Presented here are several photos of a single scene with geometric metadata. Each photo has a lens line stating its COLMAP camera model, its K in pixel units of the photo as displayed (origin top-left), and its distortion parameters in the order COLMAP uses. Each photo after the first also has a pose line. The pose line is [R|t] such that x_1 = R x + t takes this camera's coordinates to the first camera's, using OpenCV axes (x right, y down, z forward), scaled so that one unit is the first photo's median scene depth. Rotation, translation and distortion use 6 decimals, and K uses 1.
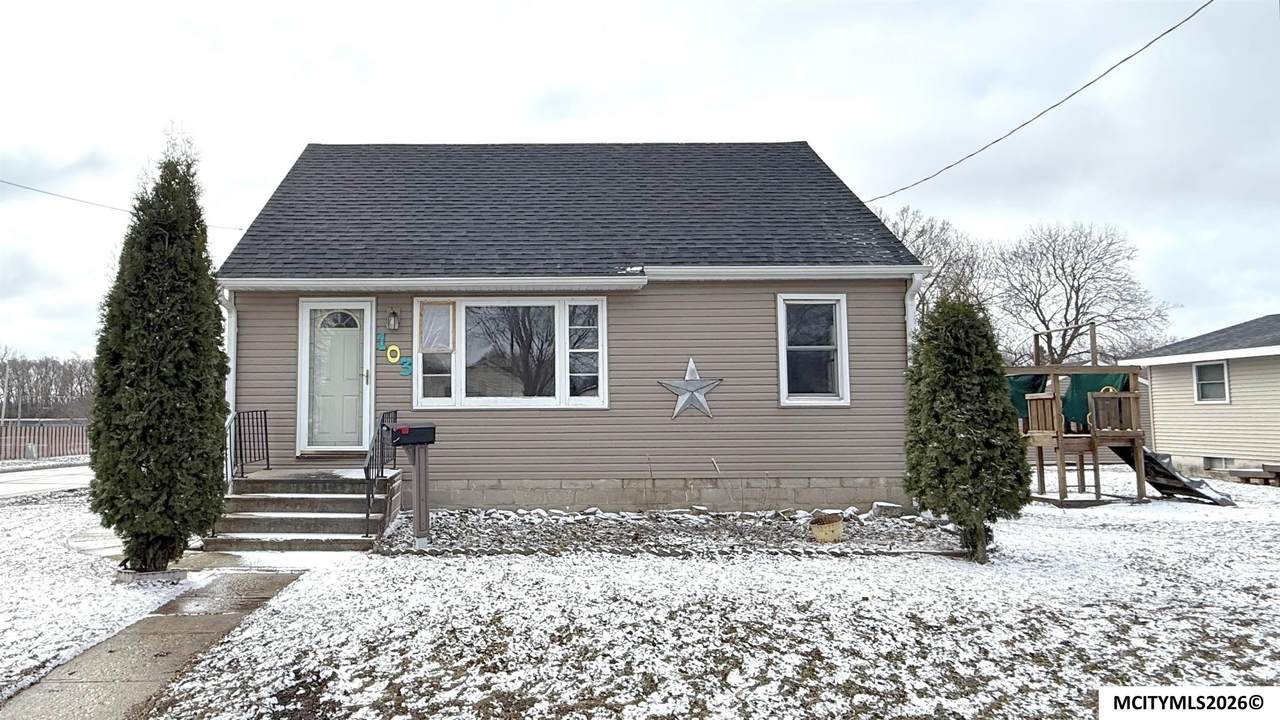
lens RADIAL K [[781.9, 0, 640.0], [0, 781.9, 360.0], [0, 0, 1]] dist [-0.001359, -0.000330]
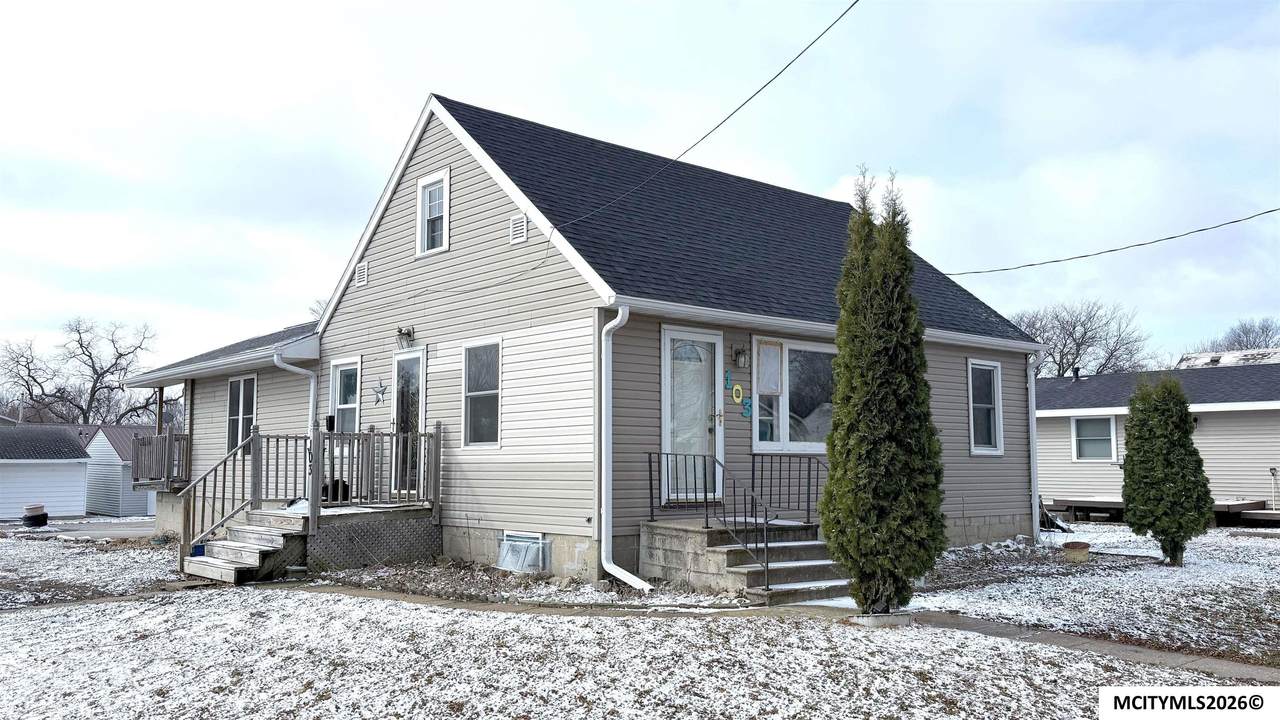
lens RADIAL K [[1069.8, 0, 640.0], [0, 1069.8, 360.0], [0, 0, 1]] dist [-0.004971, -0.002890]
pose [[0.759361, 0.069460, 0.646951, -1.228224], [-0.055437, 0.997577, -0.042036, 0.012062], [-0.648304, -0.003945, 0.761372, 0.104254]]
